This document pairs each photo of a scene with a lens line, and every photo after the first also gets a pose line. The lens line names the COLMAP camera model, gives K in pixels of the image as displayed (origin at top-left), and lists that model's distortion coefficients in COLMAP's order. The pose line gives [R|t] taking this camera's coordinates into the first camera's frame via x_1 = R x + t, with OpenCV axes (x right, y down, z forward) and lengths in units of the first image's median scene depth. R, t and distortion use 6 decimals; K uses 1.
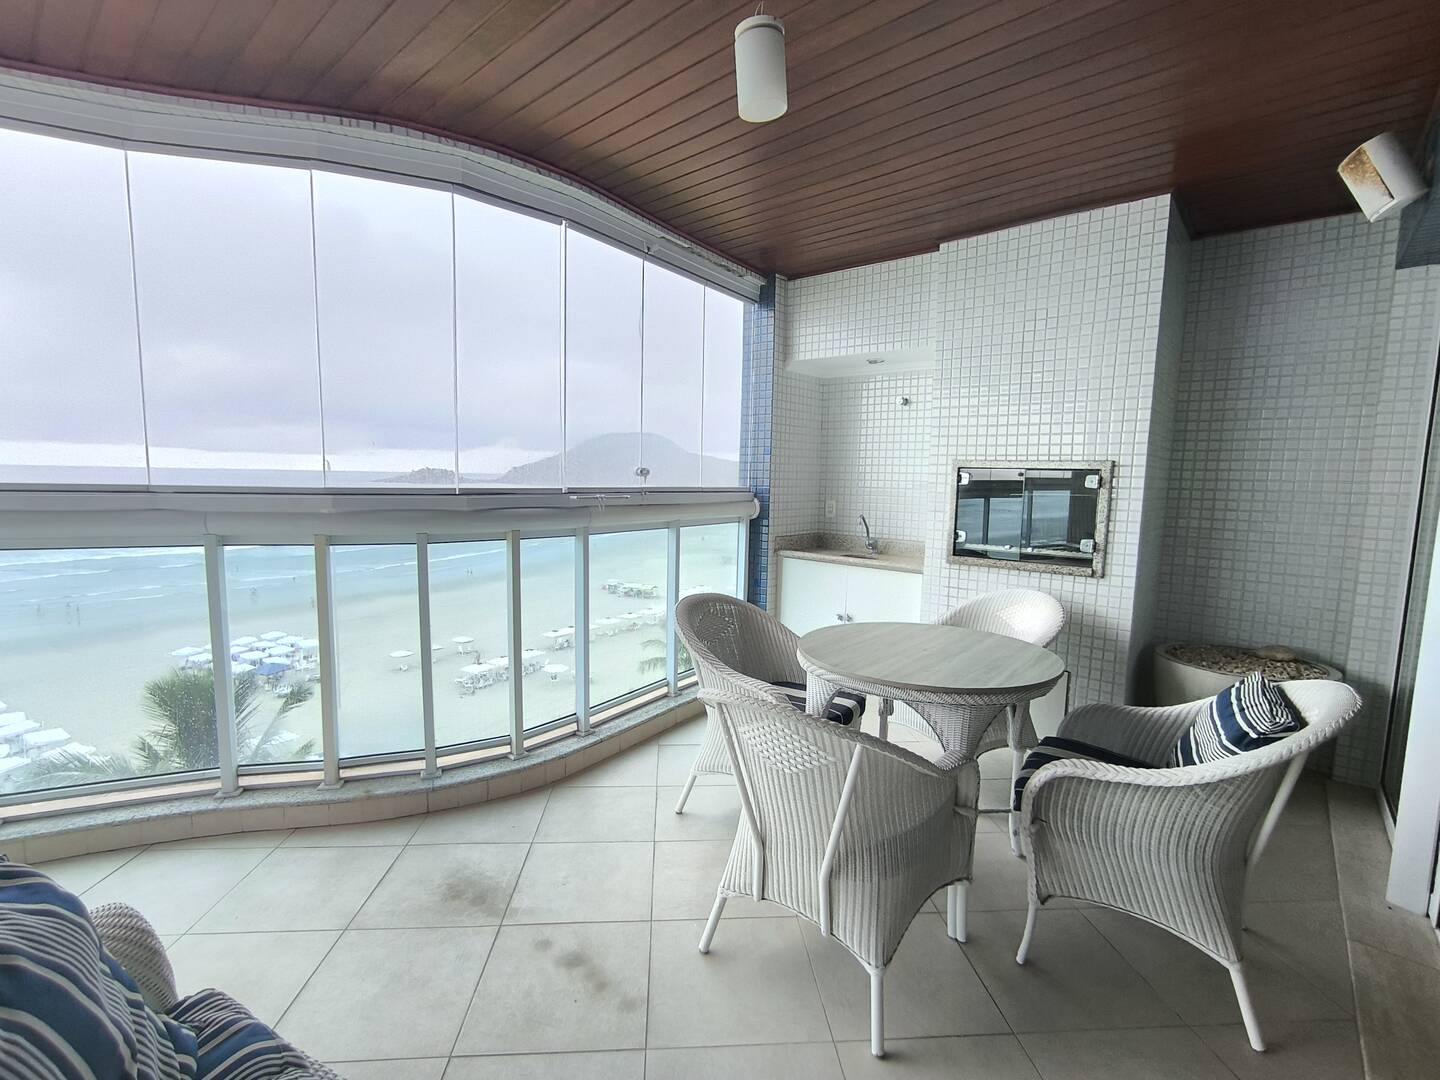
lens RADIAL K [[660.1, 0, 714.3], [0, 660.1, 546.4], [0, 0, 1]] dist [-0.050669, 0.040451]
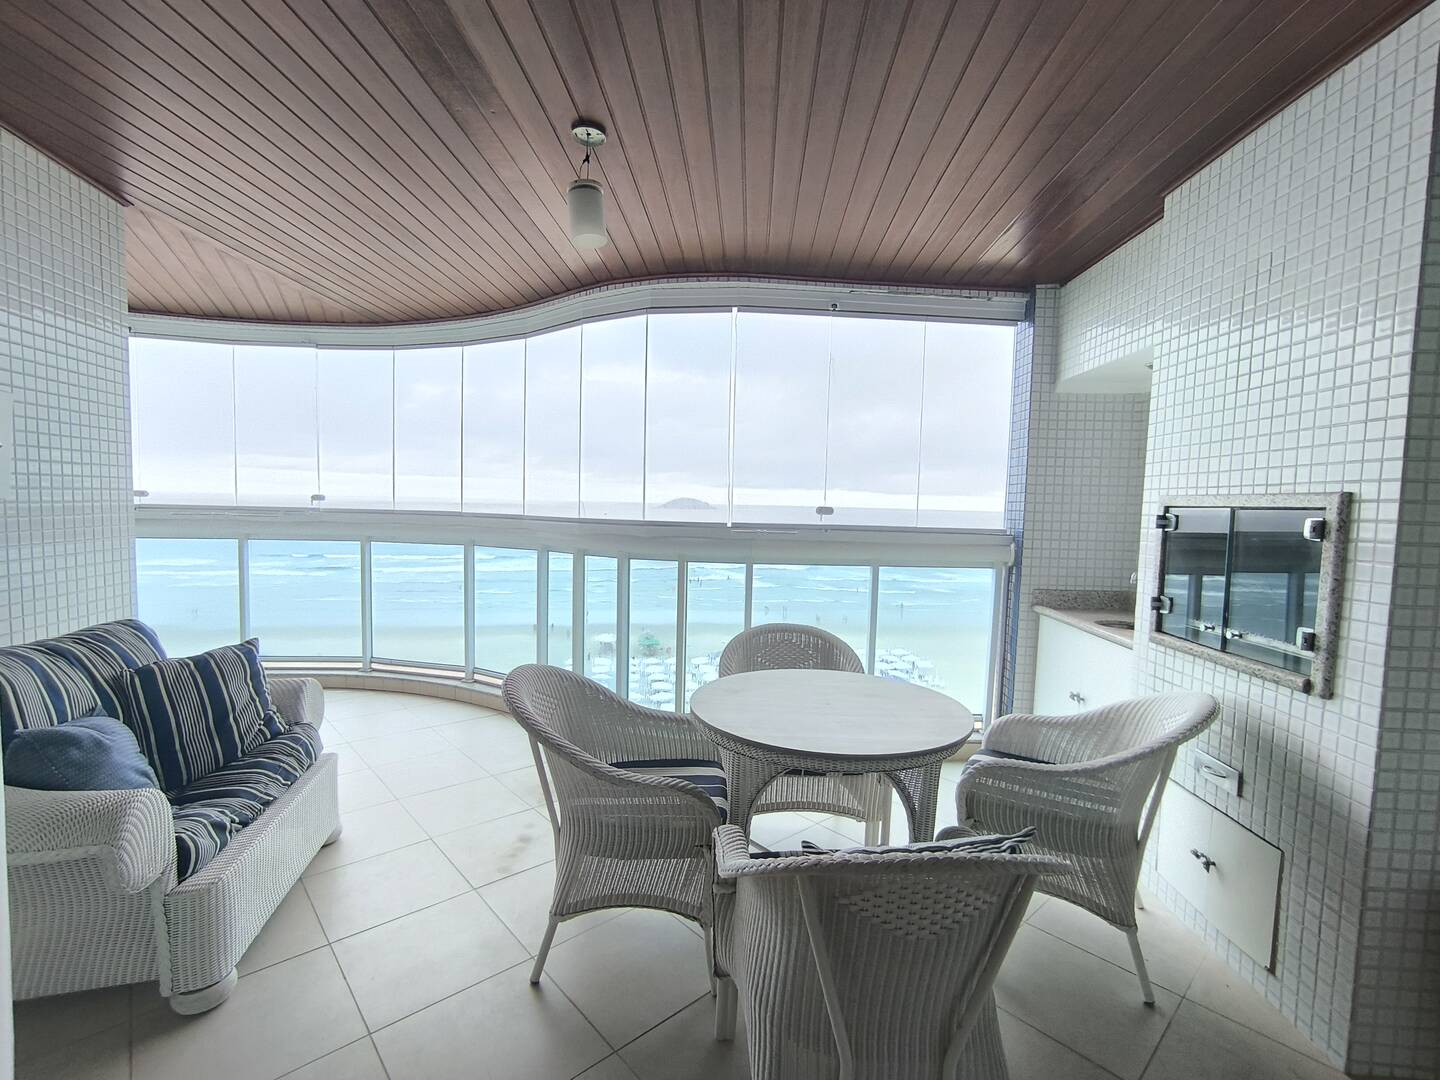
lens RADIAL K [[660.1, 0, 714.3], [0, 660.1, 546.4], [0, 0, 1]] dist [-0.050669, 0.040451]
pose [[0.618200, 0.047429, -0.784588, 0.706362], [-0.095654, 0.995299, -0.015201, -0.023581], [0.780179, 0.084446, 0.619830, 0.221699]]
